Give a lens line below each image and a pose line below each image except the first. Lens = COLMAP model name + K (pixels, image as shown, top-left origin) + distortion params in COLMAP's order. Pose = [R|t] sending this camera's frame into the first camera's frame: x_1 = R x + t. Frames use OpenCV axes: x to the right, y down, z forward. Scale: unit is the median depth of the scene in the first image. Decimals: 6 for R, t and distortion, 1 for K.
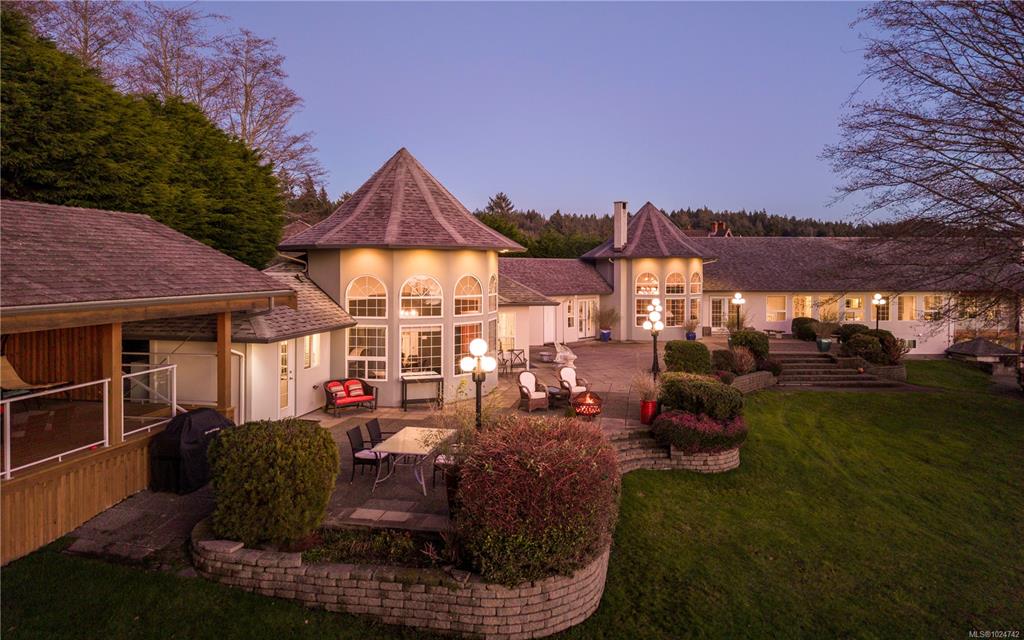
lens RADIAL K [[686.0, 0, 505.5], [0, 686.0, 255.1], [0, 0, 1]] dist [-0.000400, -0.002319]
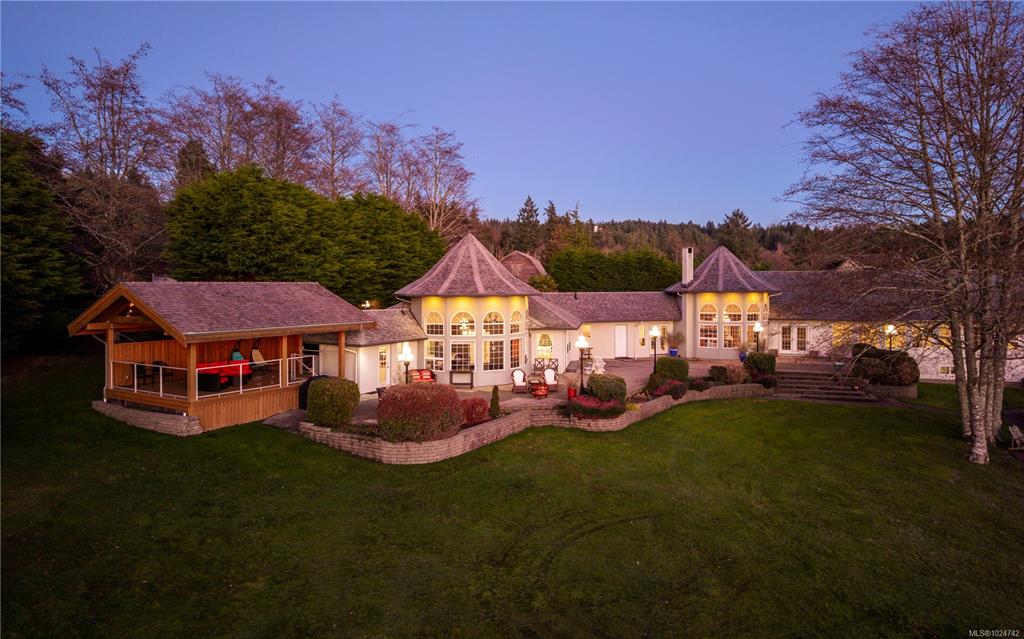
lens RADIAL K [[674.7, 0, 510.1], [0, 674.7, 274.2], [0, 0, 1]] dist [0.027131, -0.000222]
pose [[0.930673, -0.009644, -0.365725, 0.597619], [0.010883, 0.999940, 0.001326, -0.063889], [0.365690, -0.005214, 0.930722, -0.525574]]
